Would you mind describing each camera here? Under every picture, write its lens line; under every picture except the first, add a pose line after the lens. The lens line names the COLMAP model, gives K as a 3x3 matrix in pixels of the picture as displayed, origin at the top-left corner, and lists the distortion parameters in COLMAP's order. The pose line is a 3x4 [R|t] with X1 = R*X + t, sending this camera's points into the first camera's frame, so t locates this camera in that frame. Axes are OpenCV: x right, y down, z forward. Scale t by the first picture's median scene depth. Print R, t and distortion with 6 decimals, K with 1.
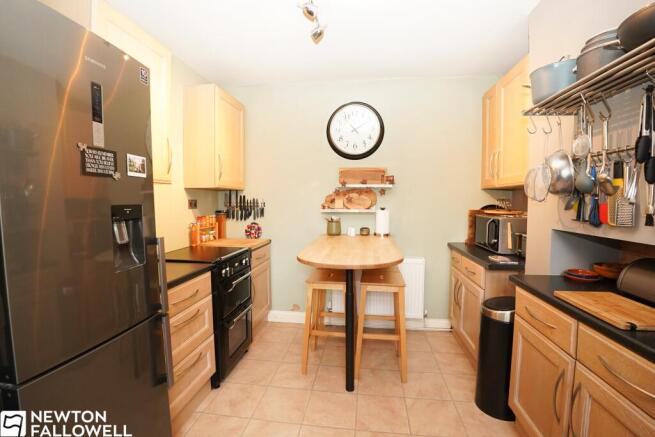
lens RADIAL K [[296.3, 0, 329.1], [0, 296.3, 218.1], [0, 0, 1]] dist [-0.083992, 0.021504]
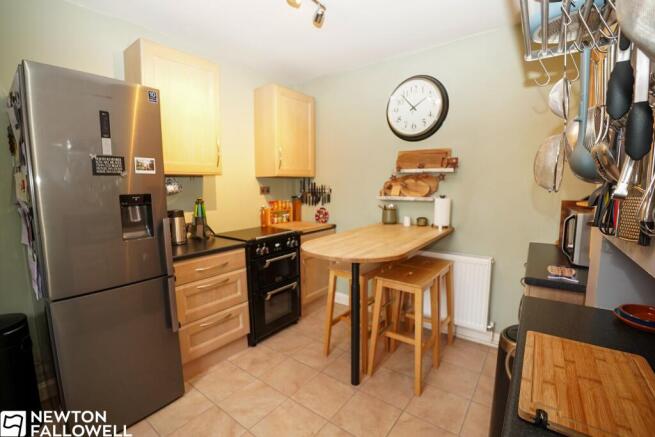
lens RADIAL K [[290.7, 0, 327.5], [0, 290.7, 218.5], [0, 0, 1]] dist [-0.062276, -0.000104]
pose [[0.869631, 0.049701, -0.491195, 0.309386], [-0.021705, 0.997807, 0.062535, -0.013415], [0.493226, -0.043721, 0.868802, 0.100990]]
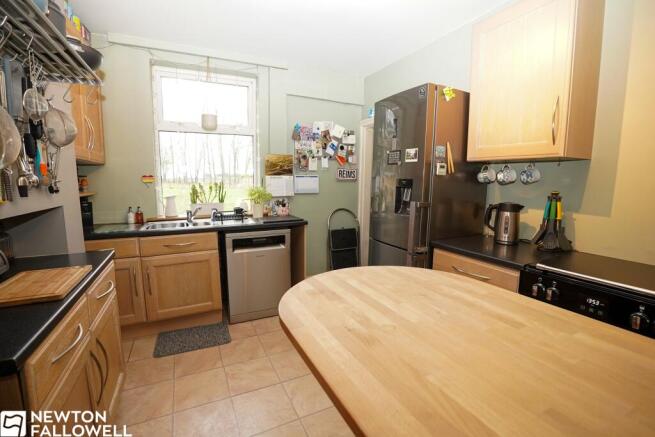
lens RADIAL K [[296.3, 0, 329.1], [0, 296.3, 218.1], [0, 0, 1]] dist [-0.083992, 0.021504]
pose [[-0.835450, 0.067067, -0.545459, 0.261804], [-0.040096, 0.982442, 0.182209, -0.047385], [0.548103, 0.174097, -0.818092, 0.880917]]
